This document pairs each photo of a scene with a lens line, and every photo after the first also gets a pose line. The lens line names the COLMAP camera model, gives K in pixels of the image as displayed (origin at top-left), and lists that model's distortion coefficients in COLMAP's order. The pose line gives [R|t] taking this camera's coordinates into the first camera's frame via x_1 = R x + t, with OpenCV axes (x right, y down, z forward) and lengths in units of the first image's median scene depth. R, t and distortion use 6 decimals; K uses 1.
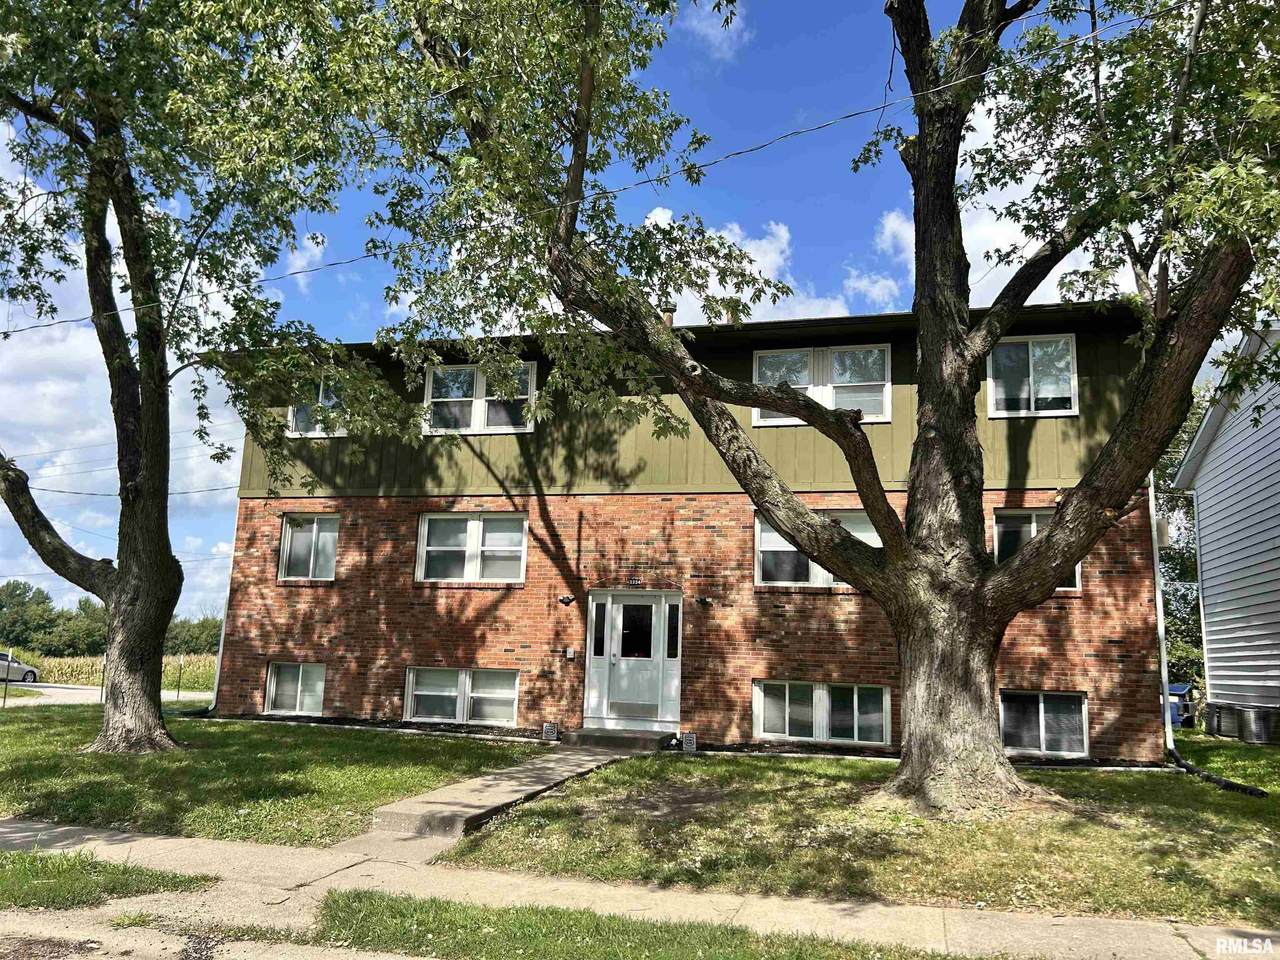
lens RADIAL K [[977.0, 0, 647.2], [0, 977.0, 479.3], [0, 0, 1]] dist [0.040674, -0.029580]
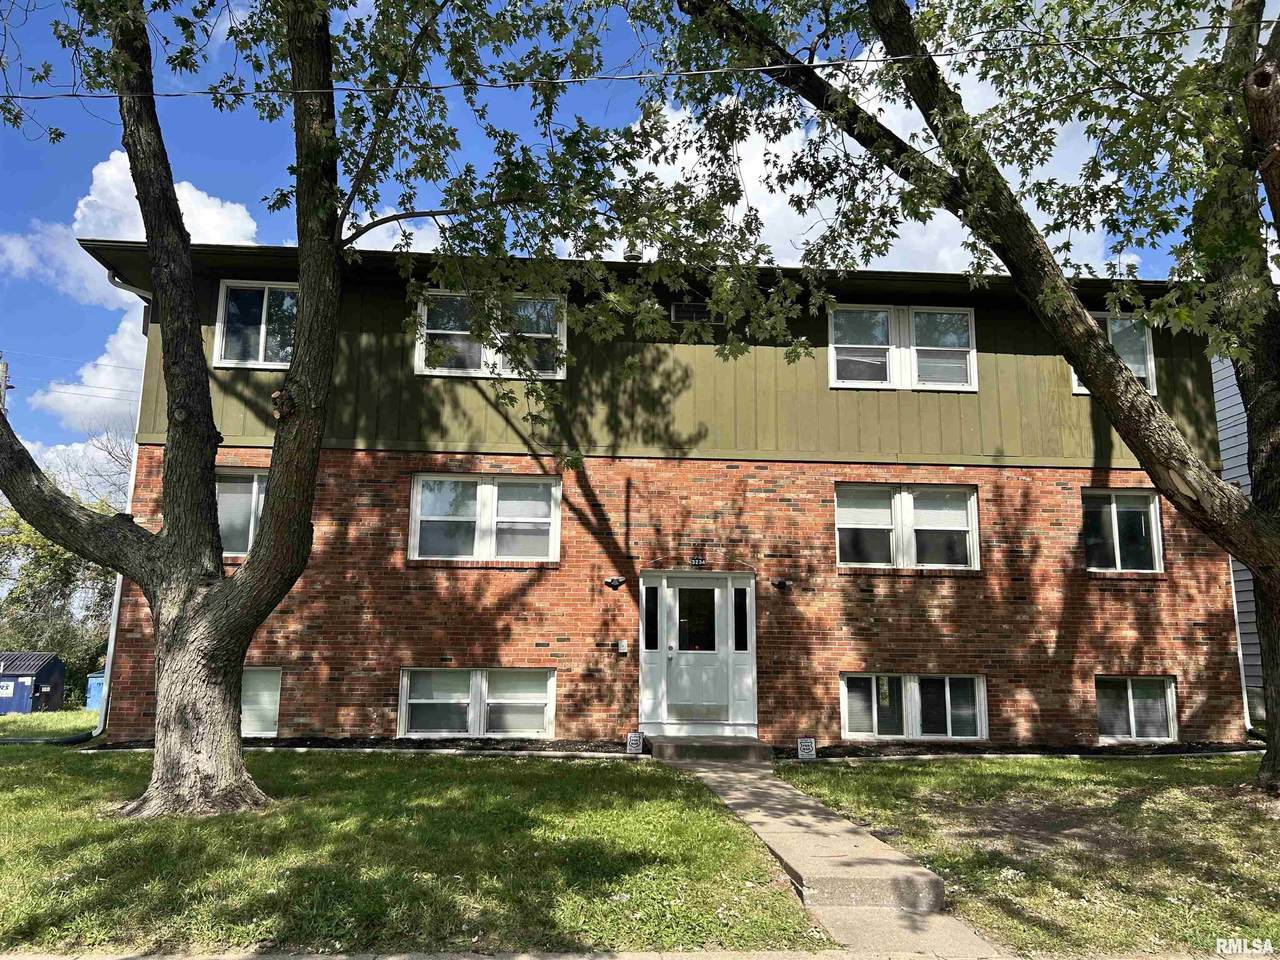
lens RADIAL K [[977.0, 0, 632.6], [0, 977.0, 479.1], [0, 0, 1]] dist [0.040674, -0.029580]
pose [[0.945925, 0.035100, 0.322481, -0.342834], [-0.038325, 0.999259, 0.003657, 0.031849], [-0.322114, -0.015819, 0.946569, 0.212872]]
